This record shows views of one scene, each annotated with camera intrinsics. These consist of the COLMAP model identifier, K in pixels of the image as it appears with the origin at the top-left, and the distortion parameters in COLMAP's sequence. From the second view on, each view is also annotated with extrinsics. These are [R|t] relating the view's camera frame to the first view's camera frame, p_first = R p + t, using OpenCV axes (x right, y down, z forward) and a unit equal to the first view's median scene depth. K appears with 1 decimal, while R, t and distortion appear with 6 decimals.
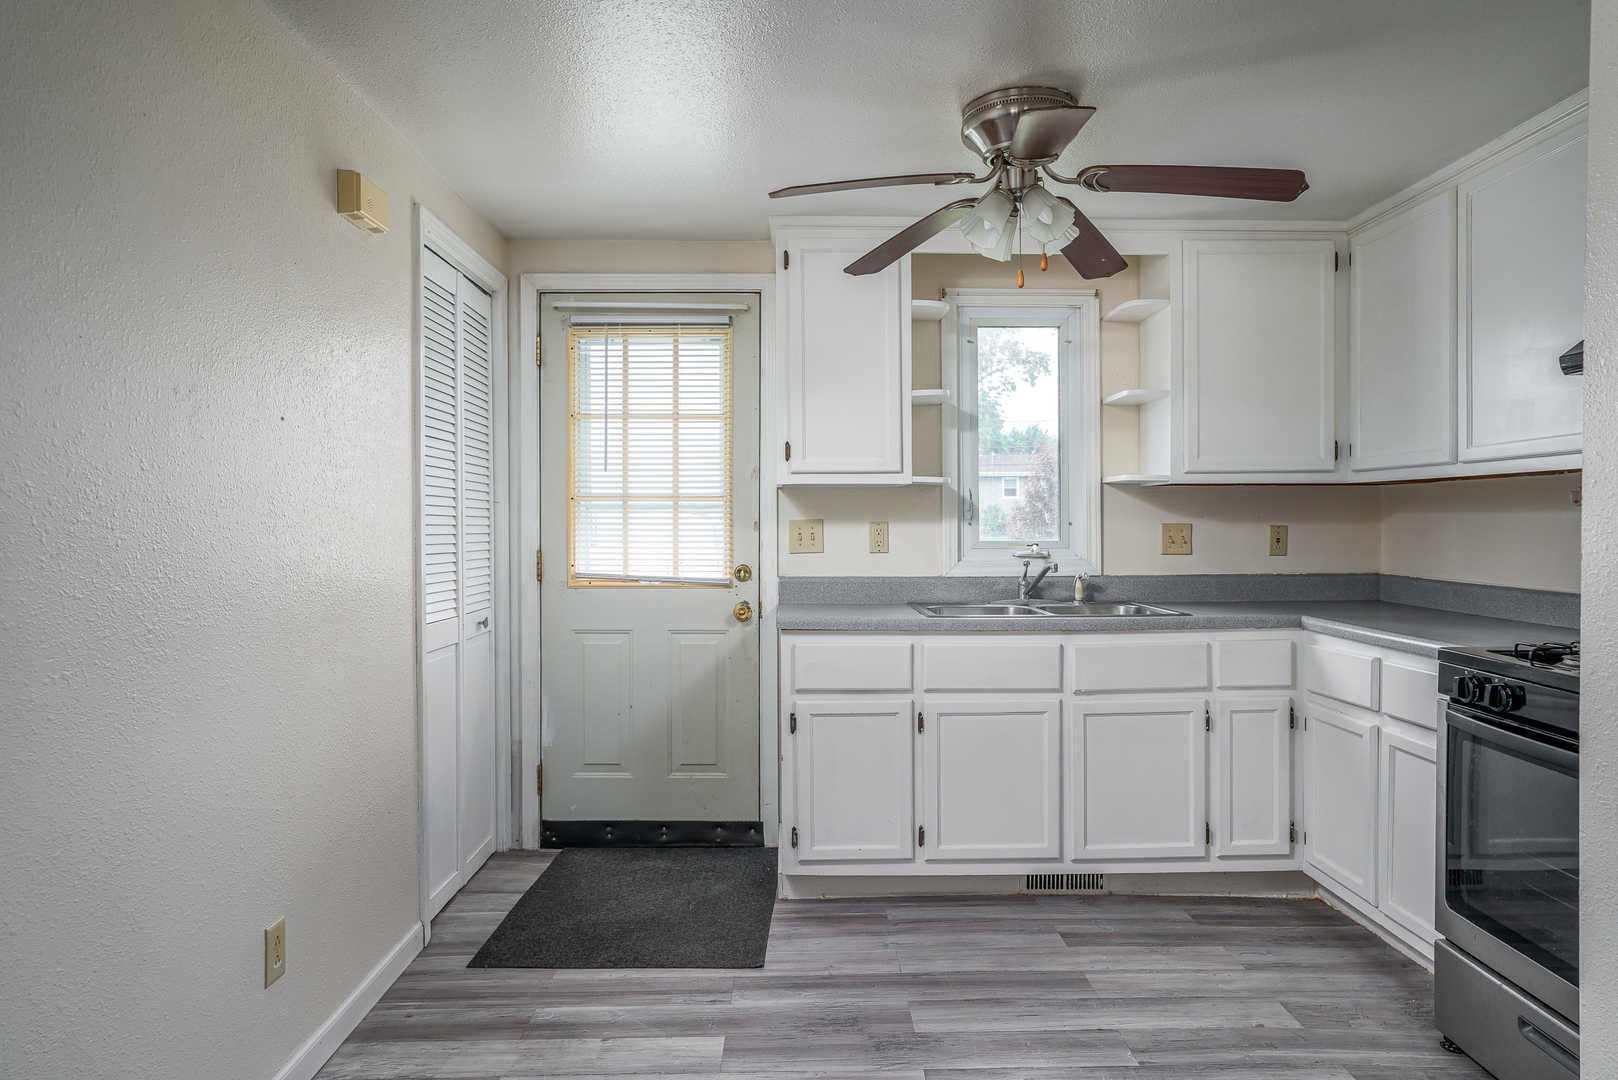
lens RADIAL K [[1153.8, 0, 809.0], [0, 1153.8, 540.0], [0, 0, 1]] dist [-0.029947, 0.000049]
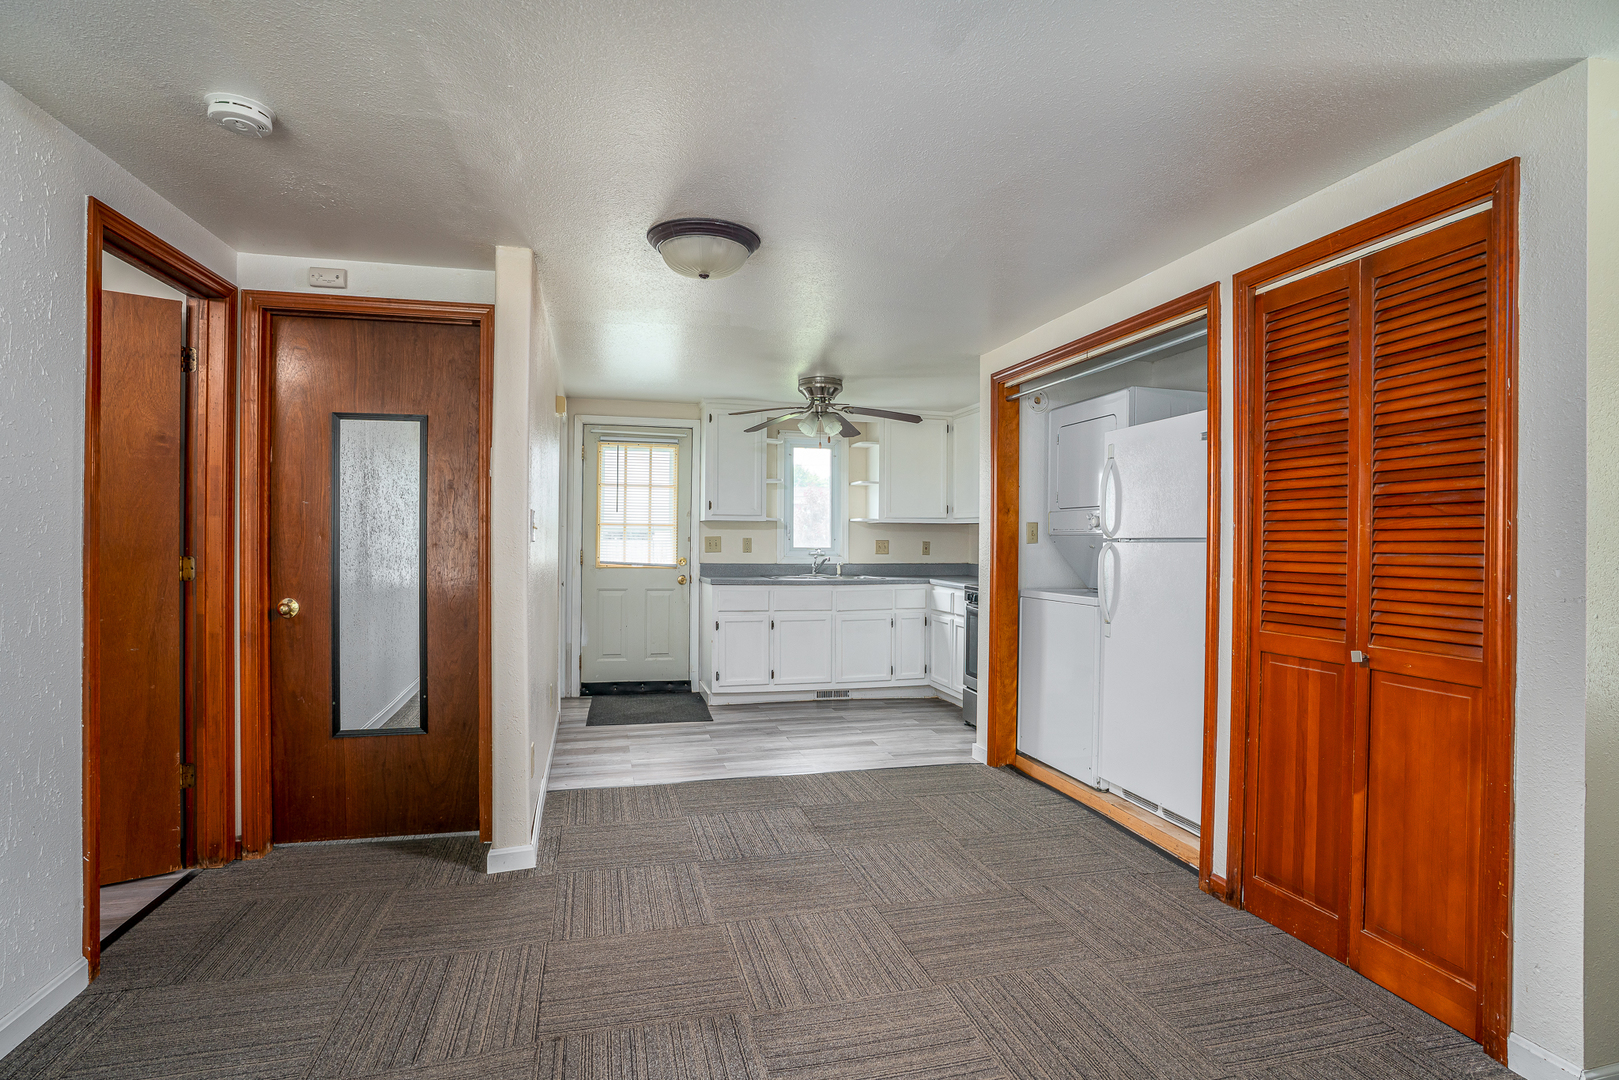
lens RADIAL K [[818.5, 0, 809.5], [0, 818.5, 540.0], [0, 0, 1]] dist [-0.004223, -0.000597]
pose [[0.979939, 0.009475, 0.199074, -0.129544], [-0.007518, 0.999916, -0.010581, 0.003581], [-0.199158, 0.008872, 0.979927, -0.509777]]
